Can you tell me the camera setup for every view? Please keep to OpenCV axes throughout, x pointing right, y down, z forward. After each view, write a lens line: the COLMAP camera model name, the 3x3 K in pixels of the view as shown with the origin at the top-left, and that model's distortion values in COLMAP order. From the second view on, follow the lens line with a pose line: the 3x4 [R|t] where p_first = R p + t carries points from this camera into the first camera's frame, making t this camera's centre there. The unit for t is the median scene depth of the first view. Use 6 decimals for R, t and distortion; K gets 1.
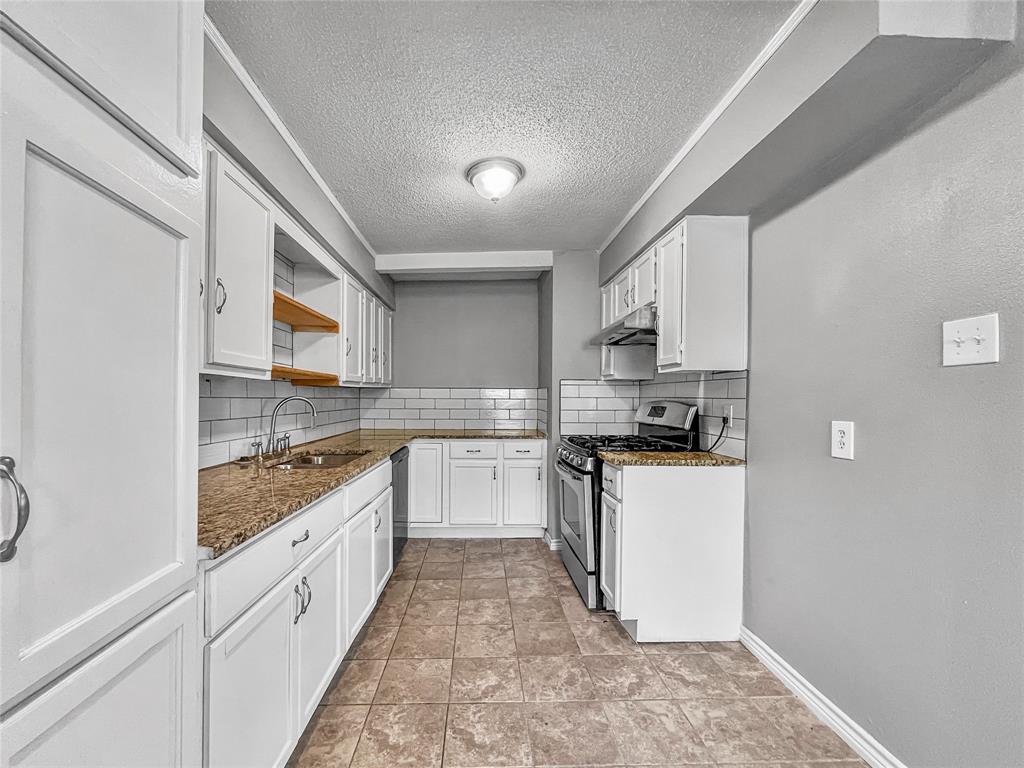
lens RADIAL K [[422.2, 0, 490.6], [0, 422.2, 398.2], [0, 0, 1]] dist [-0.000187, -0.000263]
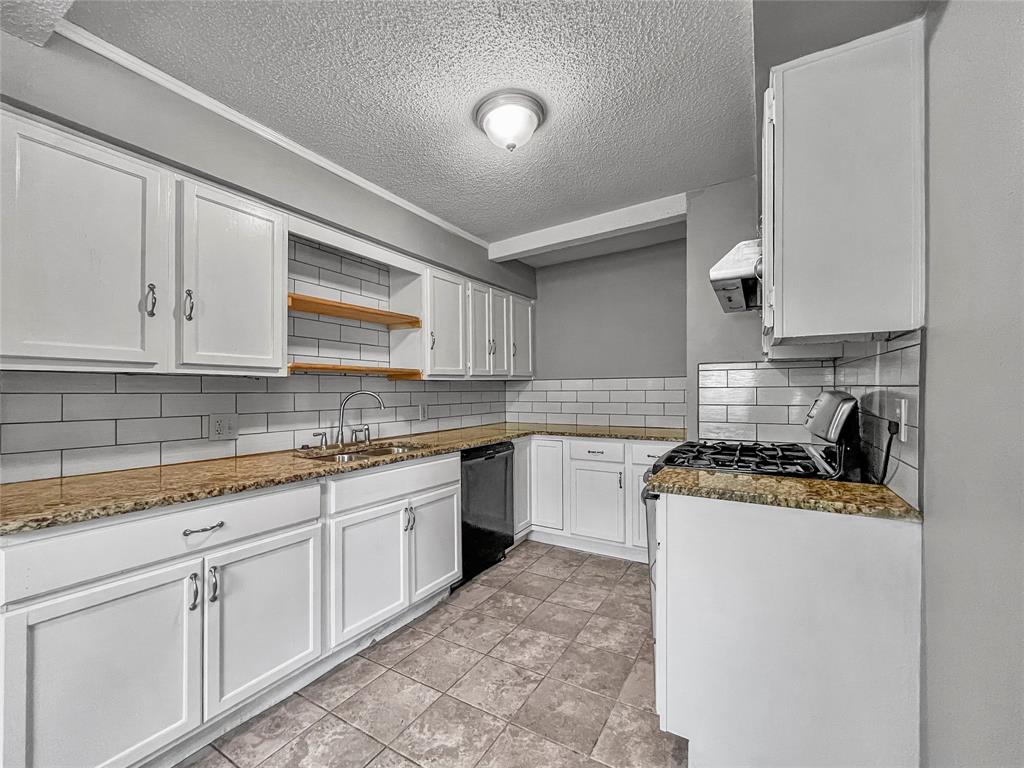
lens RADIAL K [[422.2, 0, 513.6], [0, 422.2, 390.1], [0, 0, 1]] dist [-0.000187, -0.000263]
pose [[0.845653, -0.012020, -0.533598, 0.384288], [0.011945, 0.999922, -0.003593, 0.001760], [0.533600, -0.003335, 0.845731, 0.270086]]
